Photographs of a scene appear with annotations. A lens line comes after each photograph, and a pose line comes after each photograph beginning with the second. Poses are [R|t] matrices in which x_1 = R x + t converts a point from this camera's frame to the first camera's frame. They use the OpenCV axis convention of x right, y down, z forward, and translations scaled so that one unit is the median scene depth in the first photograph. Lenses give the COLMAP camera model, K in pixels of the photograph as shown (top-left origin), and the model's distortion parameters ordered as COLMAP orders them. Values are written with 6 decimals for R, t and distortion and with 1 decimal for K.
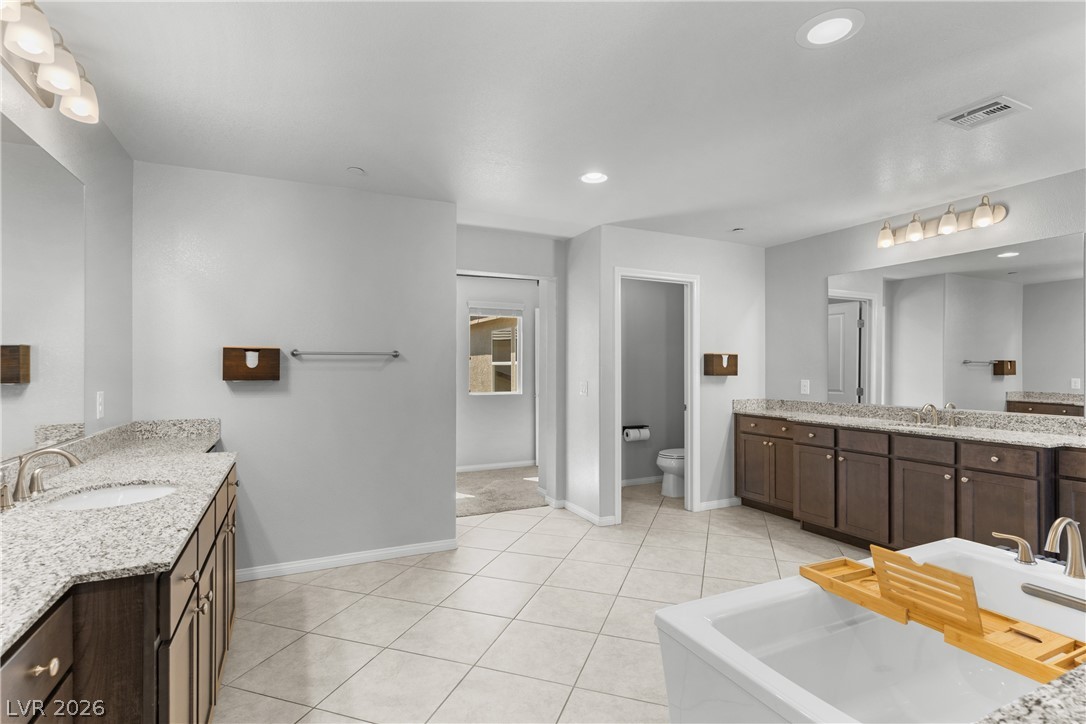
lens RADIAL K [[523.0, 0, 539.2], [0, 523.0, 363.4], [0, 0, 1]] dist [-0.000364, -0.000103]
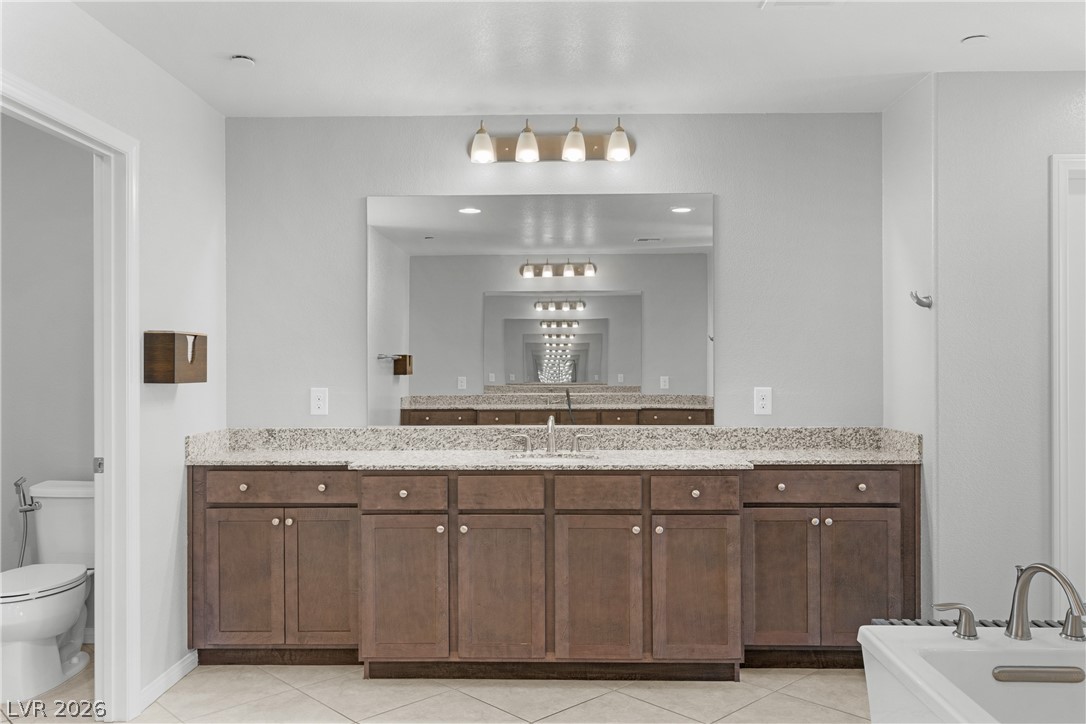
lens RADIAL K [[859.0, 0, 544.6], [0, 859.0, 360.9], [0, 0, 1]] dist [0.003270, 0.003339]
pose [[0.452633, 0.002398, 0.891694, -0.187754], [-0.003932, 0.999992, -0.000693, 0.005510], [-0.891688, -0.003192, 0.452639, 0.502636]]
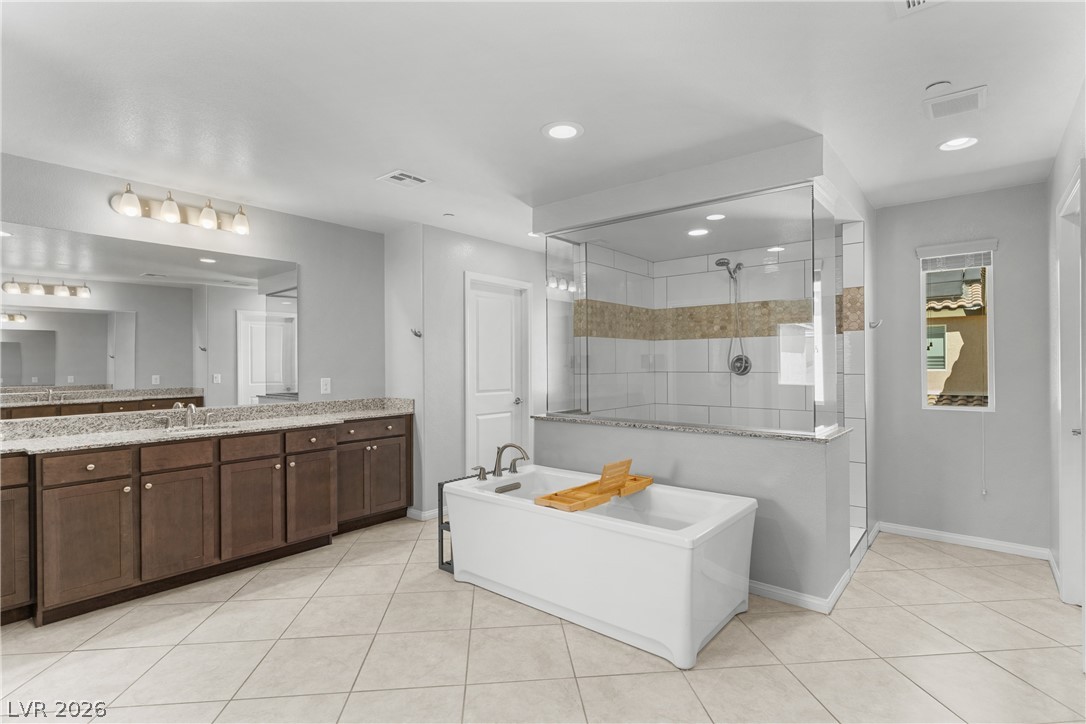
lens RADIAL K [[523.0, 0, 542.1], [0, 523.0, 365.3], [0, 0, 1]] dist [-0.000364, -0.000103]
pose [[-0.413424, 0.000522, 0.910539, -0.337740], [0.001573, 0.999999, 0.000141, 0.008787], [-0.910537, 0.001490, -0.413424, 0.775078]]
